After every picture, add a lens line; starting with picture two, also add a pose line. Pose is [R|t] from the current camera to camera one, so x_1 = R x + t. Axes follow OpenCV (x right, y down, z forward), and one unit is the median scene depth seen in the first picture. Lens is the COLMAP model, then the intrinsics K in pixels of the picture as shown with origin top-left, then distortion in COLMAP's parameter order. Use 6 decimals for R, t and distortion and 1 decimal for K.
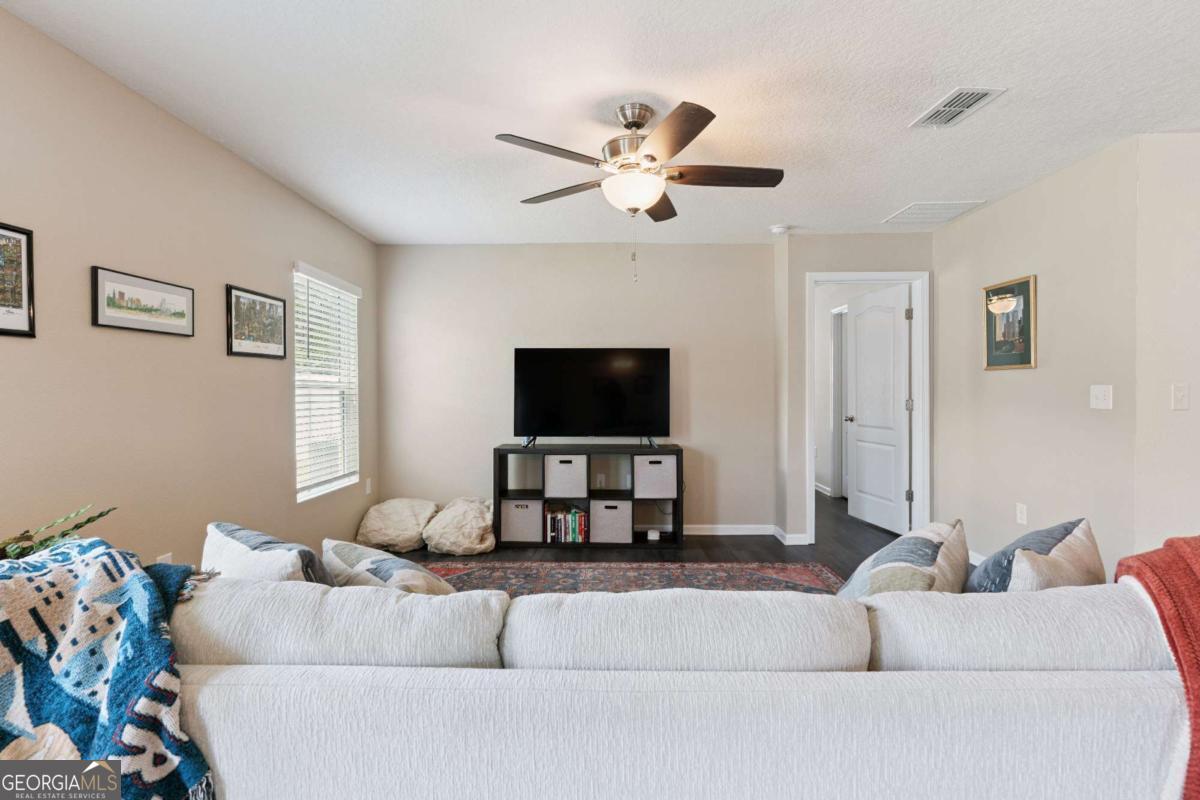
lens RADIAL K [[571.6, 0, 600.8], [0, 571.6, 395.3], [0, 0, 1]] dist [0.004799, -0.000692]
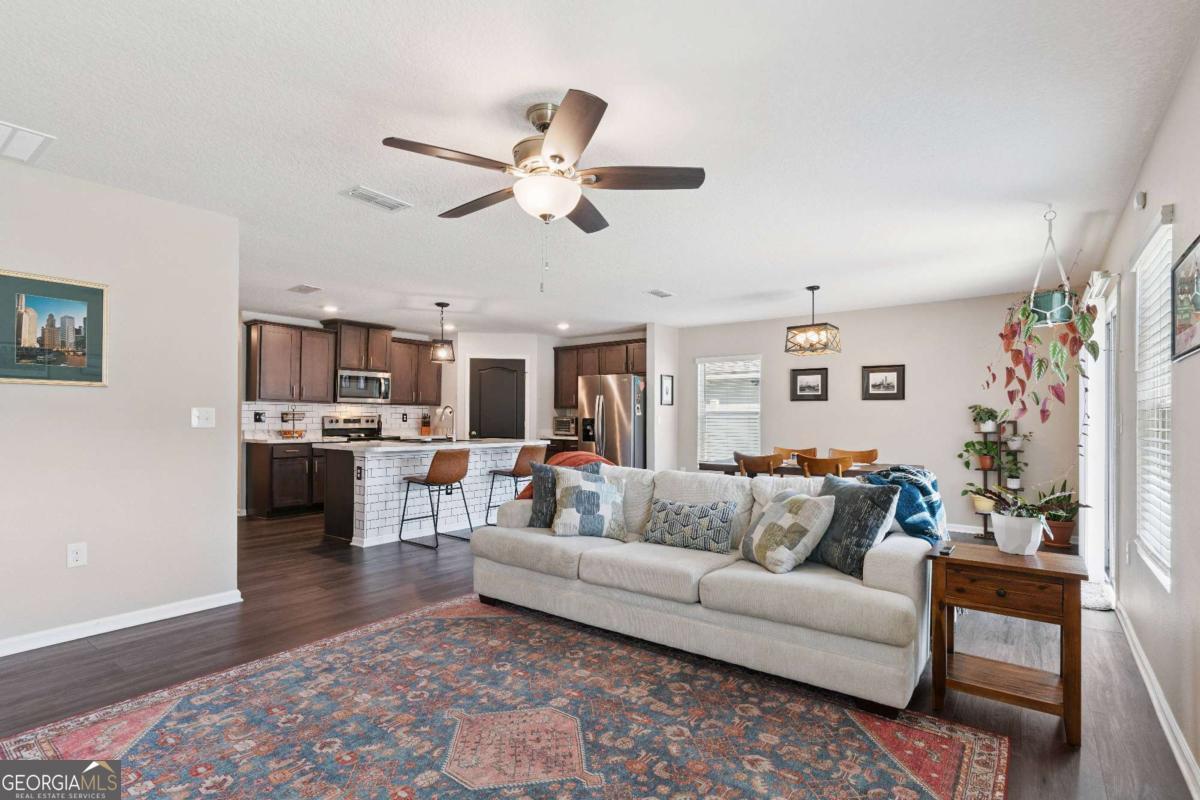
lens RADIAL K [[571.6, 0, 598.3], [0, 571.6, 418.3], [0, 0, 1]] dist [0.004799, -0.000692]
pose [[-0.803166, 0.000108, 0.595756, -0.385744], [0.006036, 0.999950, 0.007956, 0.000265], [-0.595725, 0.009986, -0.803126, 1.157719]]
